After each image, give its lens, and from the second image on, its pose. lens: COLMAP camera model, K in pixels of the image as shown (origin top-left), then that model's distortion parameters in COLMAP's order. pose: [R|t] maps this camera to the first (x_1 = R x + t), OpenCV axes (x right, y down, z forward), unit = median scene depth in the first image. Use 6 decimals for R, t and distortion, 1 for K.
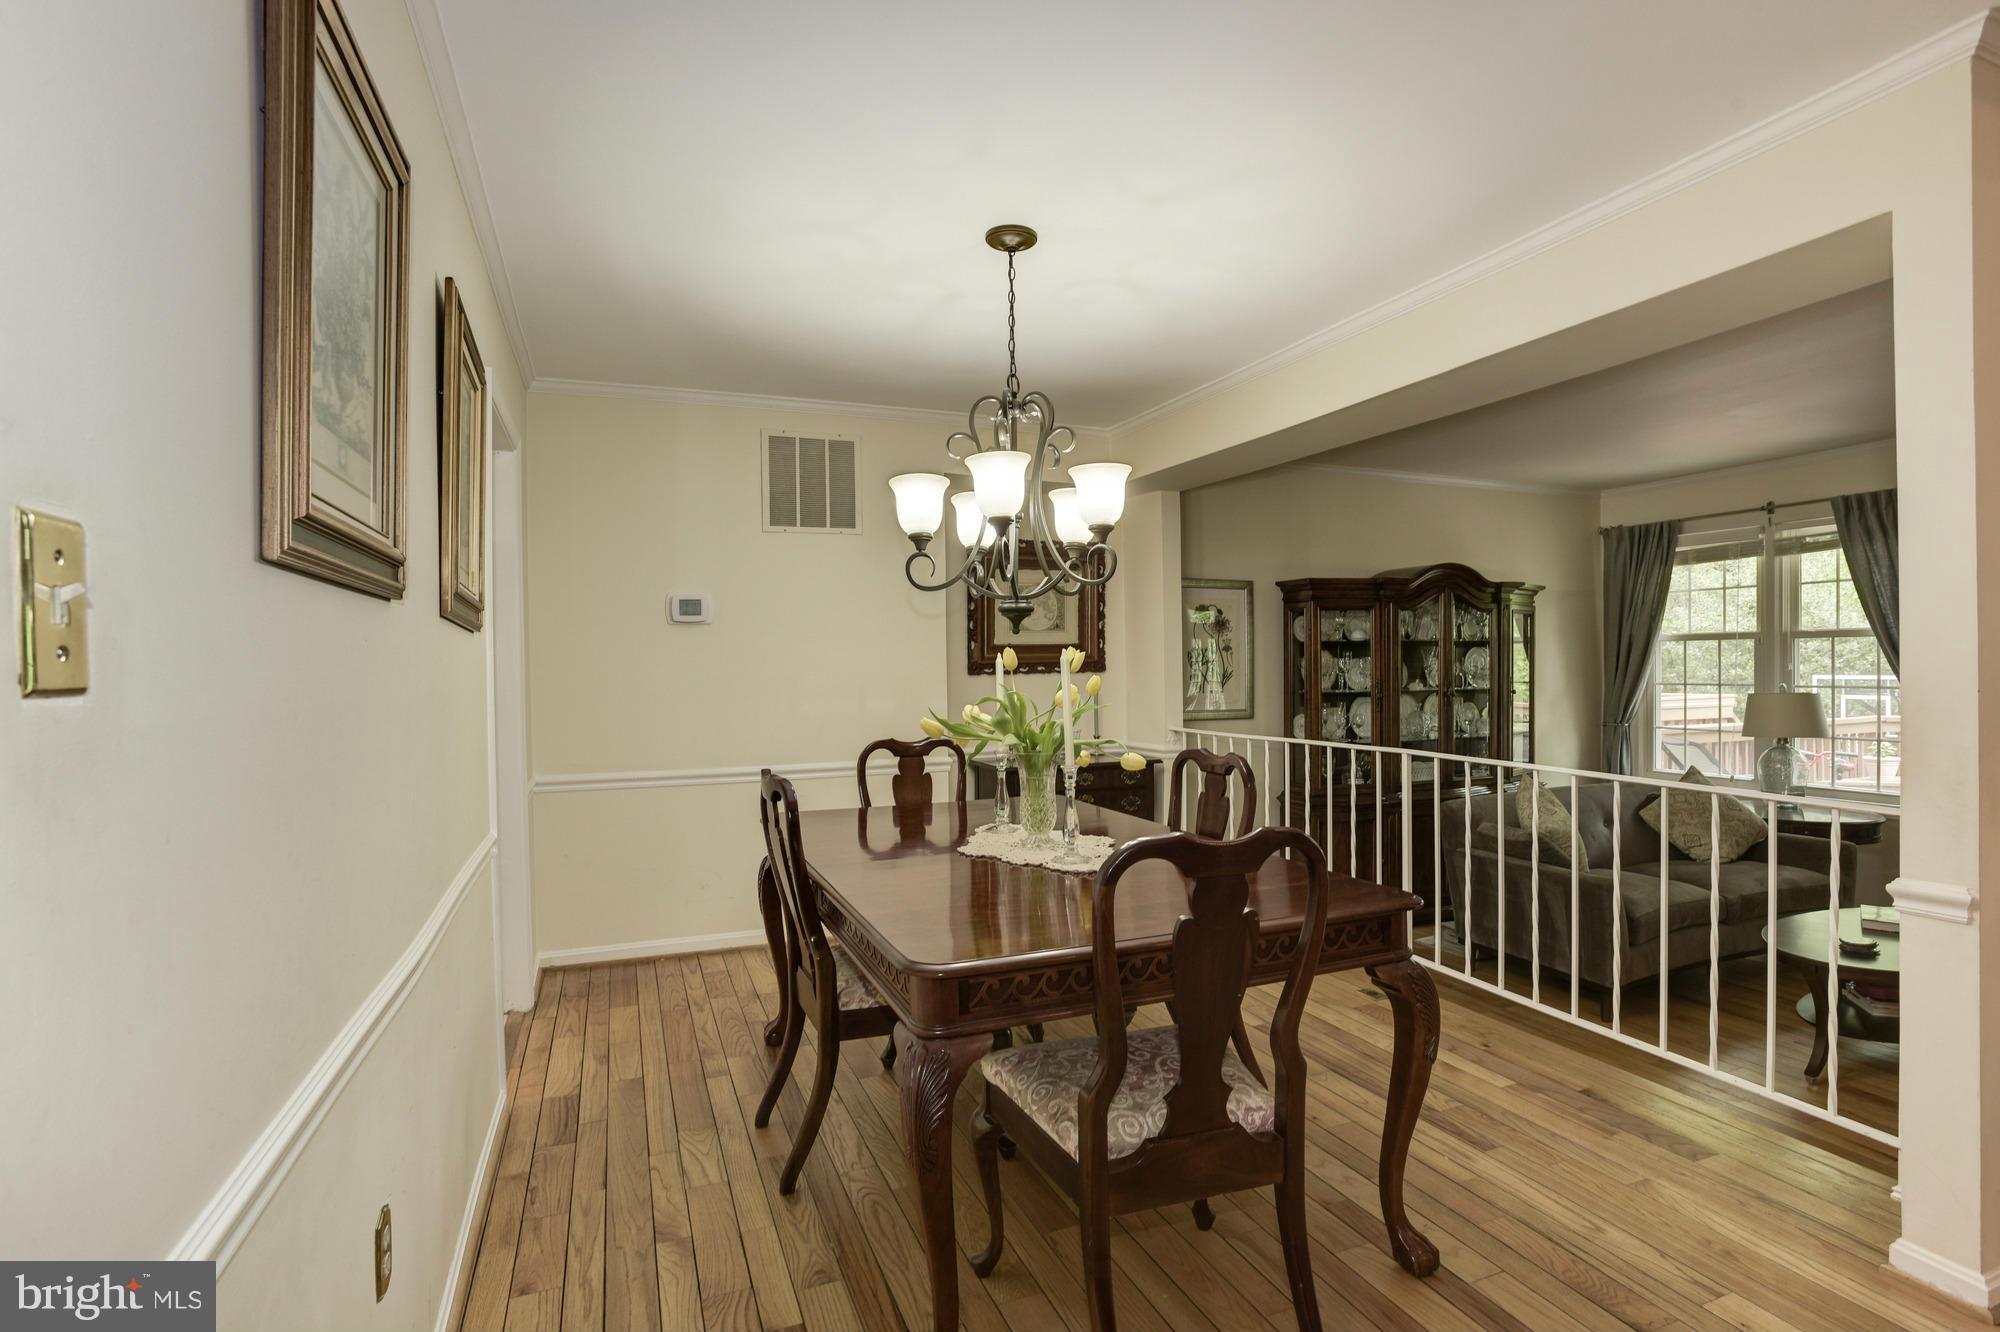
lens RADIAL K [[975.1, 0, 1010.4], [0, 975.1, 658.0], [0, 0, 1]] dist [-0.055271, 0.025877]
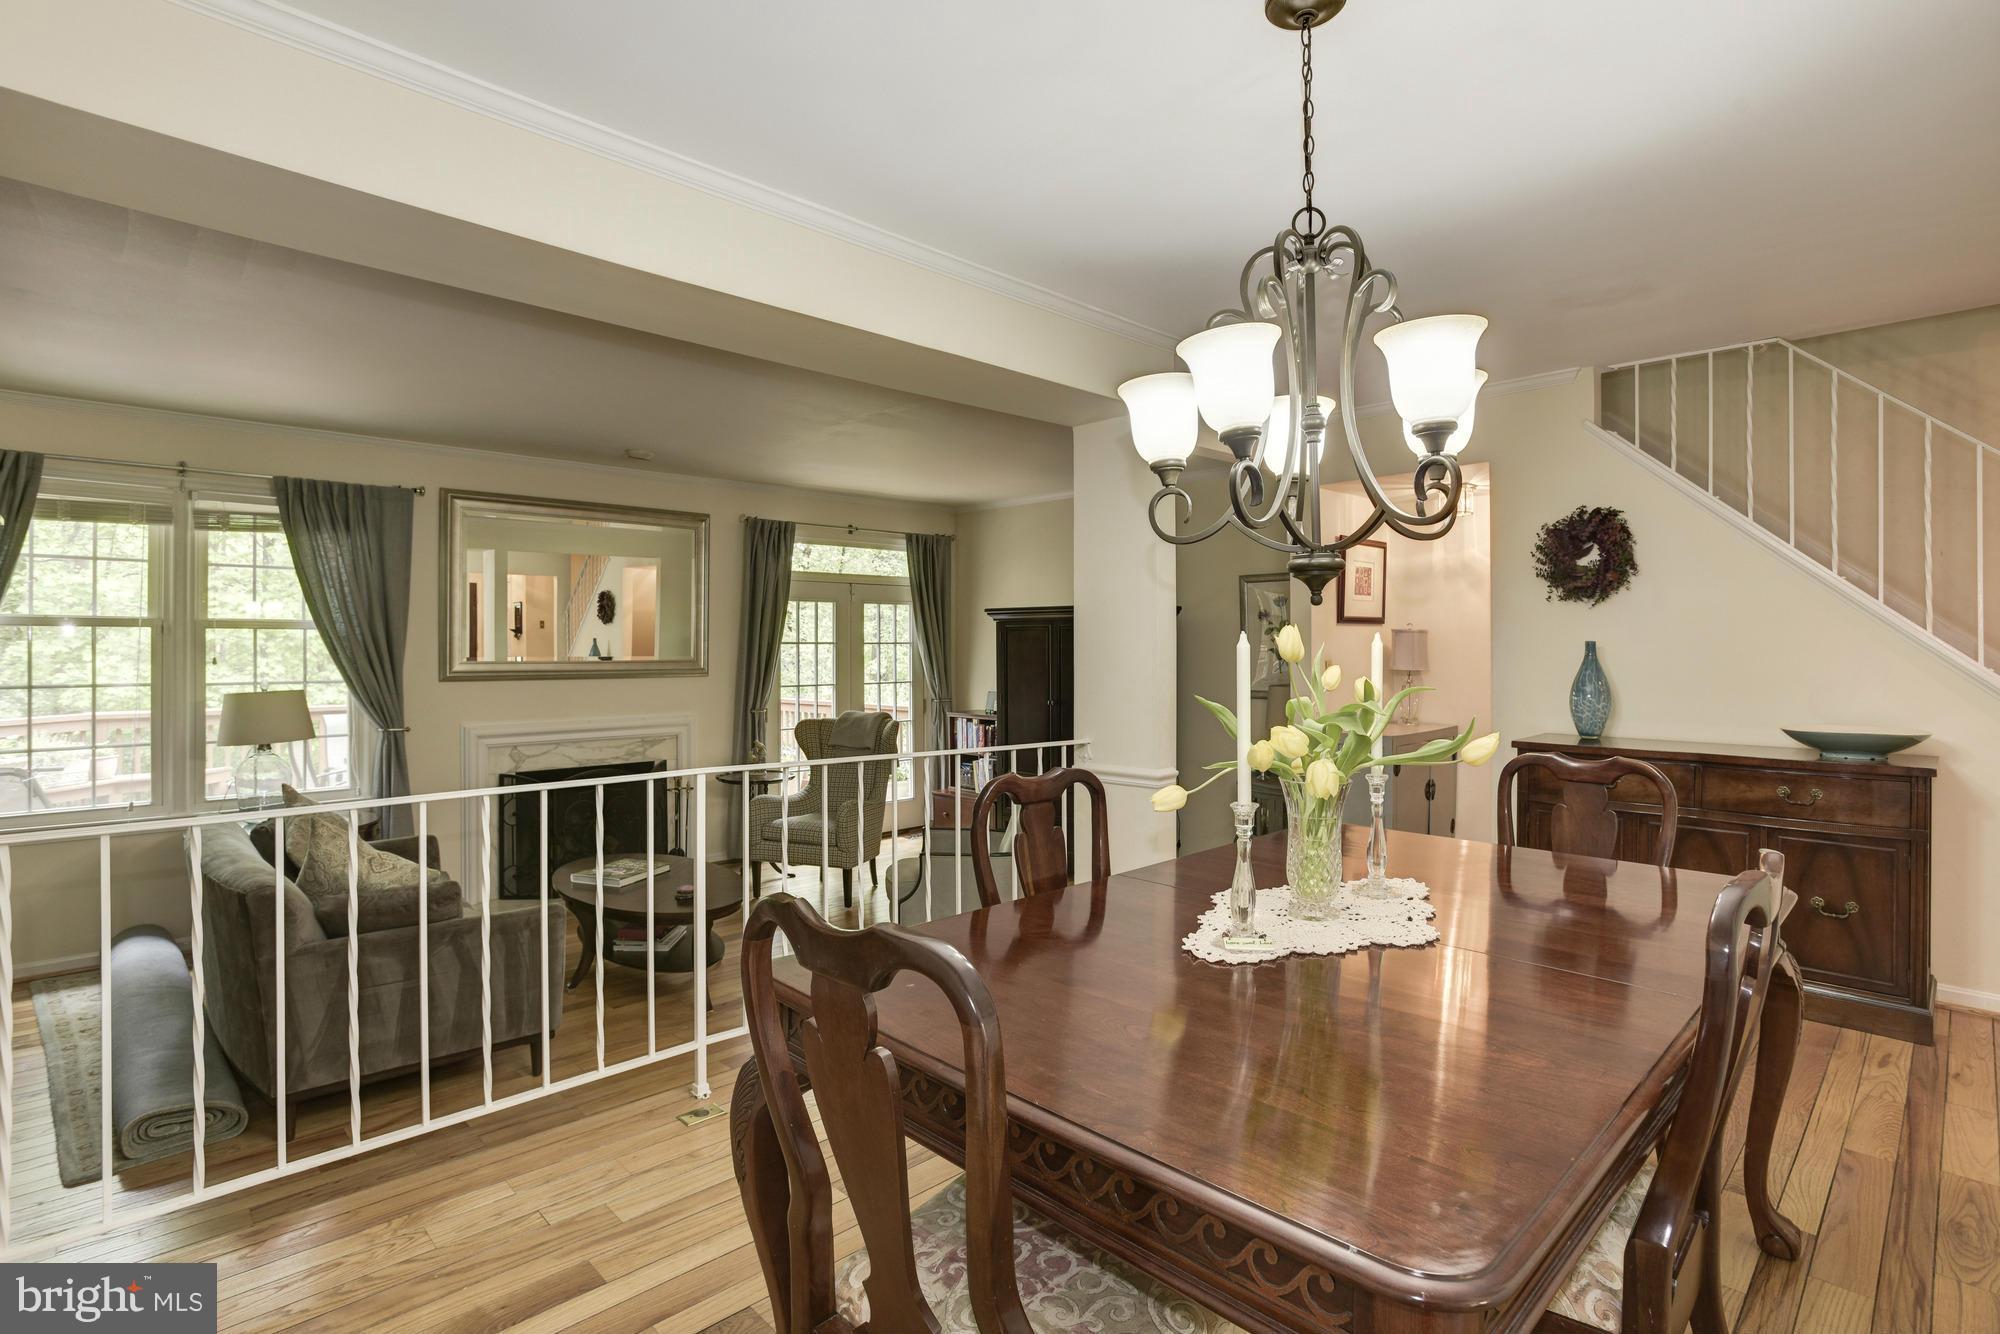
lens RADIAL K [[984.8, 0, 933.1], [0, 984.8, 634.4], [0, 0, 1]] dist [-0.001242, -0.000152]
pose [[-0.356869, 0.021447, 0.933908, -0.234279], [-0.002512, 0.999711, -0.023917, 0.004479], [-0.934151, -0.010881, -0.356712, 0.710623]]
